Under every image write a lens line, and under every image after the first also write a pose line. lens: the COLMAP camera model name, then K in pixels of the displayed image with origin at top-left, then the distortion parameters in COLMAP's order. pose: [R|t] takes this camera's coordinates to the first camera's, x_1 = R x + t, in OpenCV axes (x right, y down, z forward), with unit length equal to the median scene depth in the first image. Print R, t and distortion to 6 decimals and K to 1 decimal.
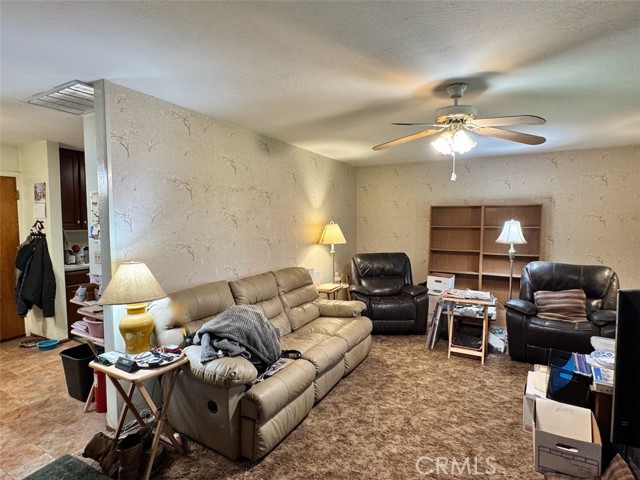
lens RADIAL K [[343.2, 0, 318.9], [0, 343.2, 239.7], [0, 0, 1]] dist [-0.003351, 0.000810]
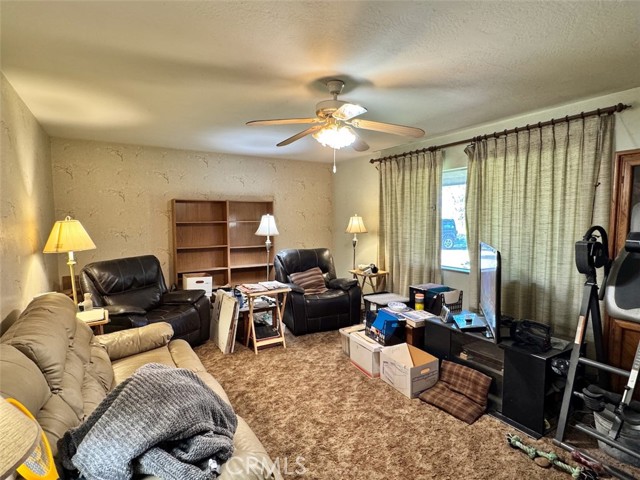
lens RADIAL K [[343.2, 0, 318.1], [0, 343.2, 240.5], [0, 0, 1]] dist [-0.003351, 0.000810]
pose [[0.493295, -0.061808, 0.867663, -0.365109], [0.059099, 0.997549, 0.037461, -0.005866], [-0.867852, 0.032799, 0.495739, 0.349452]]
